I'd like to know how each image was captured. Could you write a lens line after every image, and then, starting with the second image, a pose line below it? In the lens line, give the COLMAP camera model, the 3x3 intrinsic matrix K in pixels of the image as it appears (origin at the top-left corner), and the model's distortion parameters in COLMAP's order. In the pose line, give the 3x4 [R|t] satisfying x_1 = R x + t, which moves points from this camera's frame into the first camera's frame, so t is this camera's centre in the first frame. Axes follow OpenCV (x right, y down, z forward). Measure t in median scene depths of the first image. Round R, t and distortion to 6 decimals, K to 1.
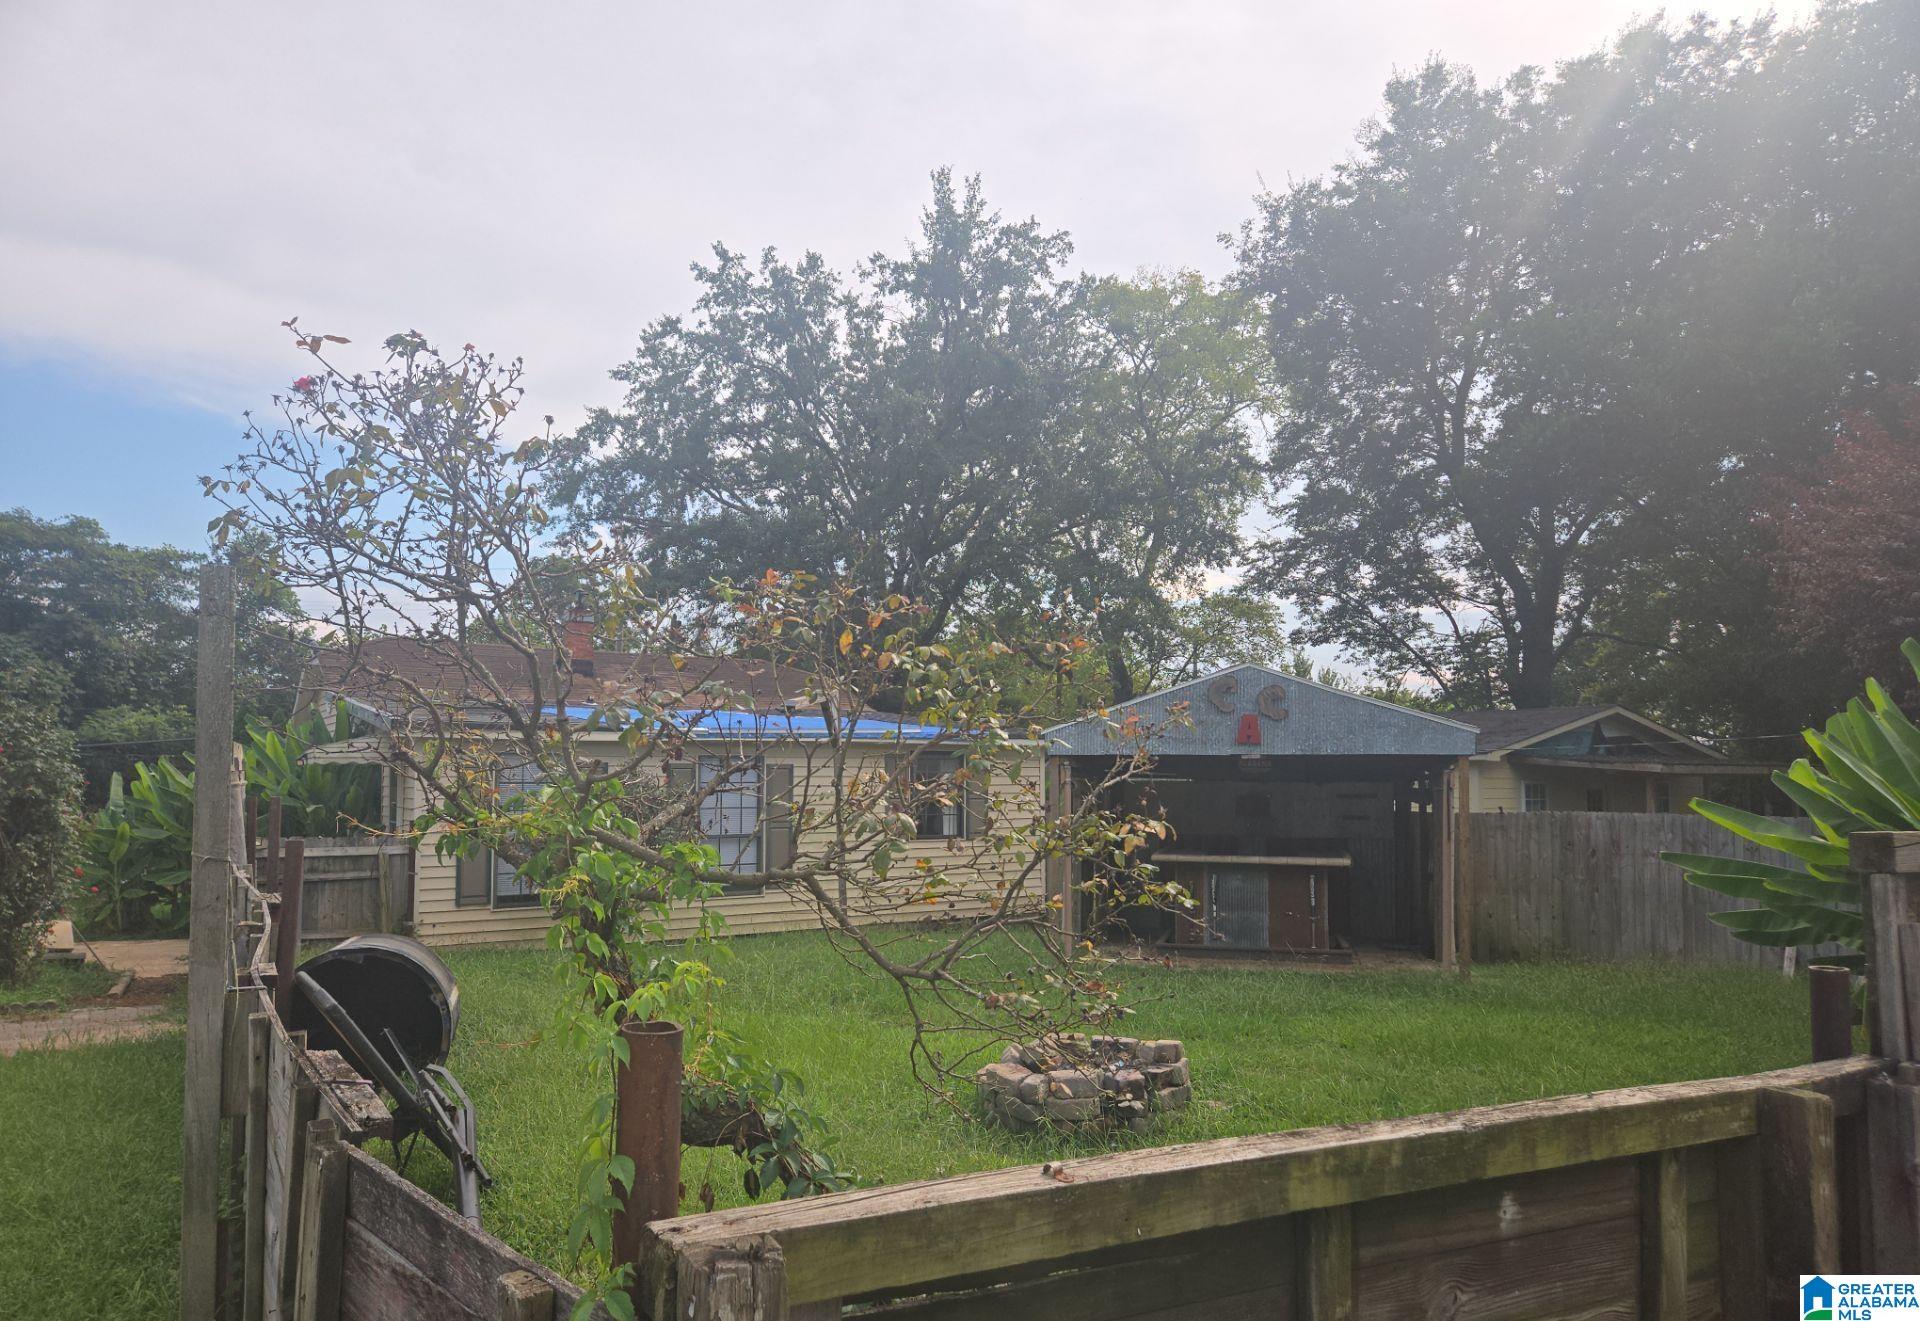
lens RADIAL K [[1409.6, 0, 960.0], [0, 1409.6, 660.5], [0, 0, 1]] dist [0.070847, -0.001705]
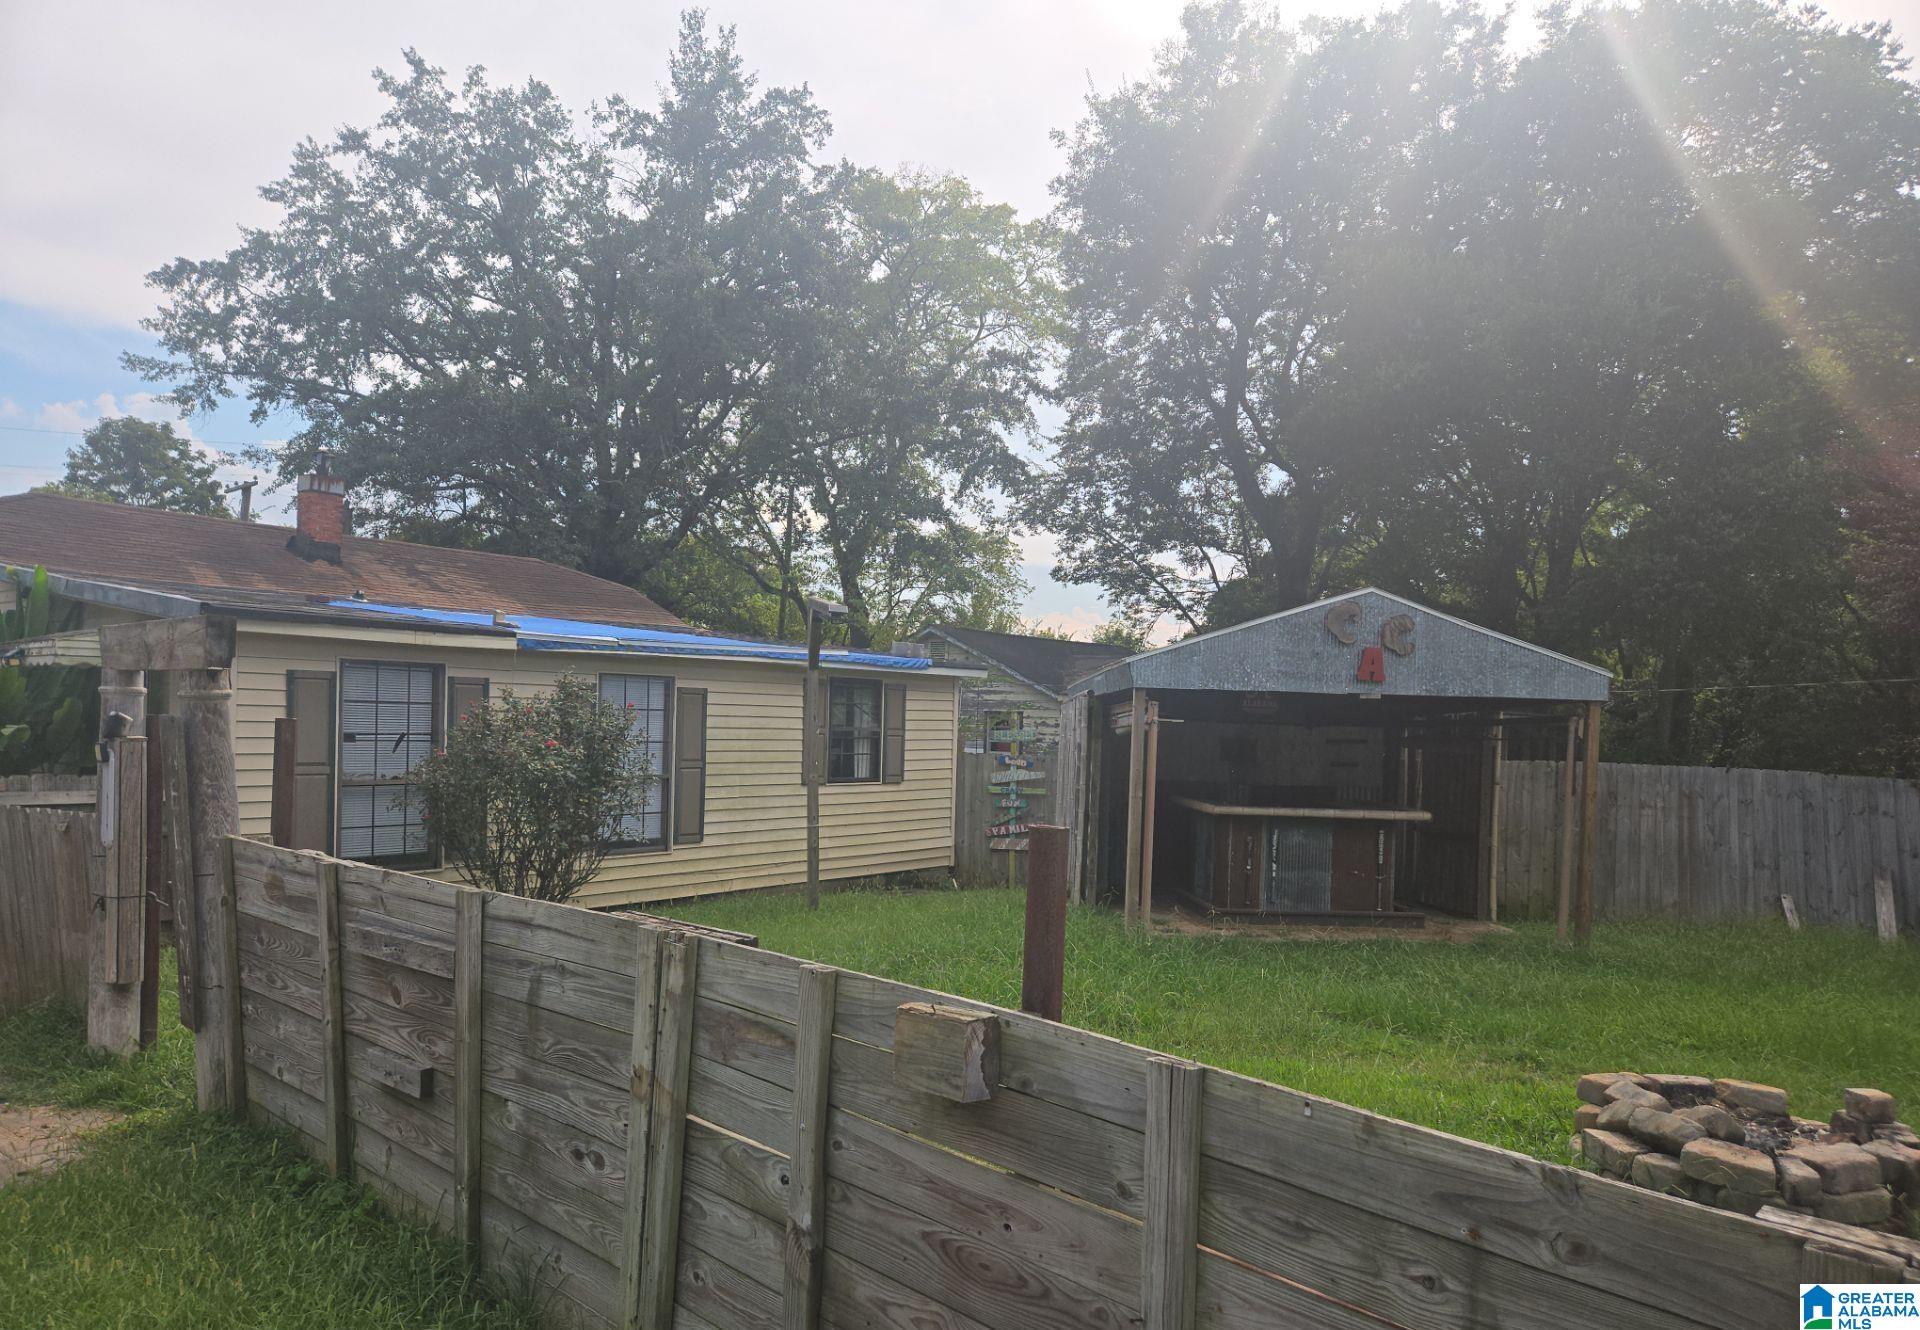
lens RADIAL K [[1380.3, 0, 960.0], [0, 1380.3, 665.0], [0, 0, 1]] dist [0.105880, -0.119615]
pose [[0.944069, 0.036906, 0.327677, -0.127261], [-0.052451, 0.997872, 0.038728, 0.011900], [-0.325550, -0.053749, 0.943996, 0.113730]]
